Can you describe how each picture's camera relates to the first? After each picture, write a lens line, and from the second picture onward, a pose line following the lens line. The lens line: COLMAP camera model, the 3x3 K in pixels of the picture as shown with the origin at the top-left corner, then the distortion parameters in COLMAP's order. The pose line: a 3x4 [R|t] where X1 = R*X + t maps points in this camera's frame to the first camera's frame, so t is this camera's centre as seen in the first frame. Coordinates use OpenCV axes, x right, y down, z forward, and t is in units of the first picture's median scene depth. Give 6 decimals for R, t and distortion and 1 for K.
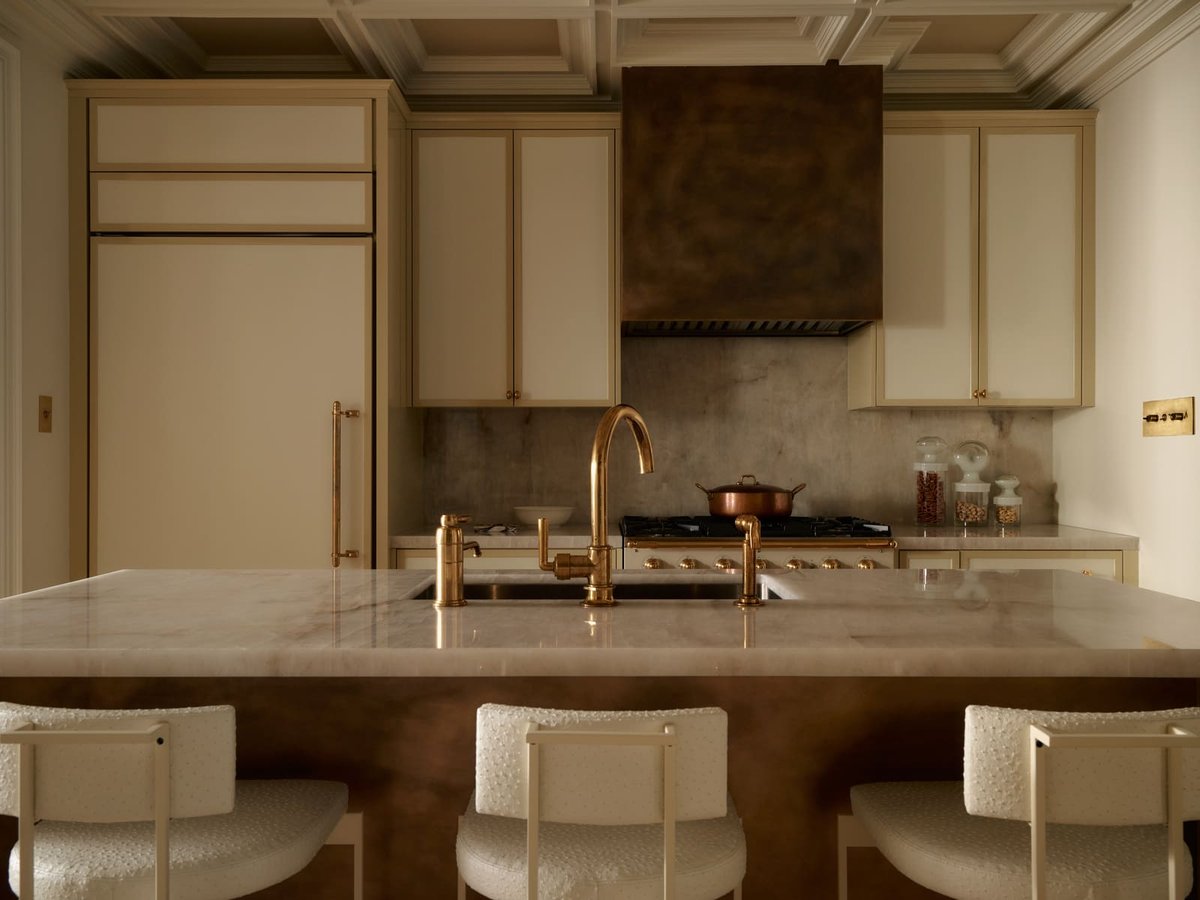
lens RADIAL K [[998.8, 0, 600.0], [0, 998.8, 450.0], [0, 0, 1]] dist [0.035750, -0.006016]
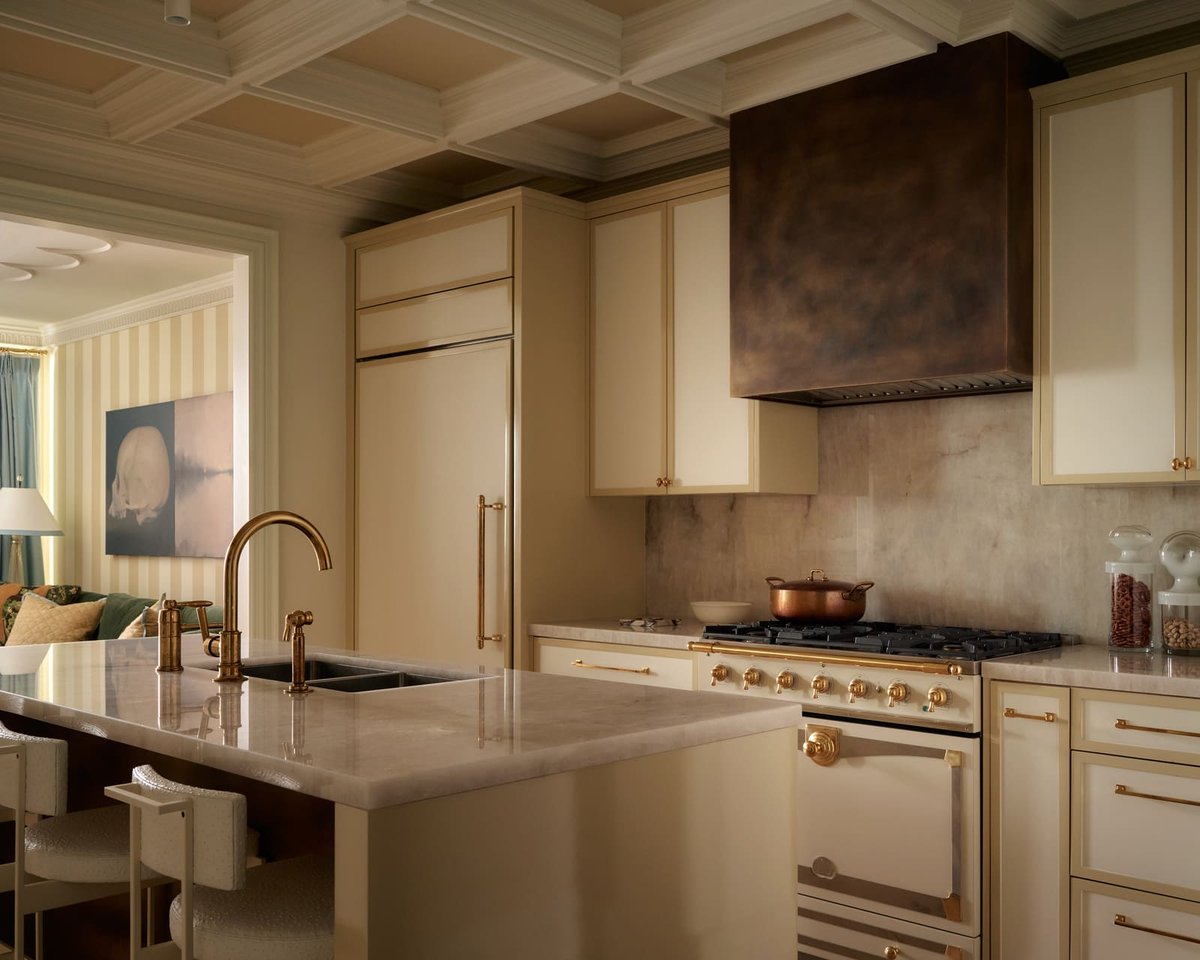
lens RADIAL K [[1258.5, 0, 600.7], [0, 1258.5, 513.6], [0, 0, 1]] dist [0.064923, 0.005273]
pose [[0.718994, -0.006884, -0.694982, 0.693109], [0.002650, 0.999971, -0.007164, -0.016967], [0.695011, 0.003309, 0.718991, 0.102852]]
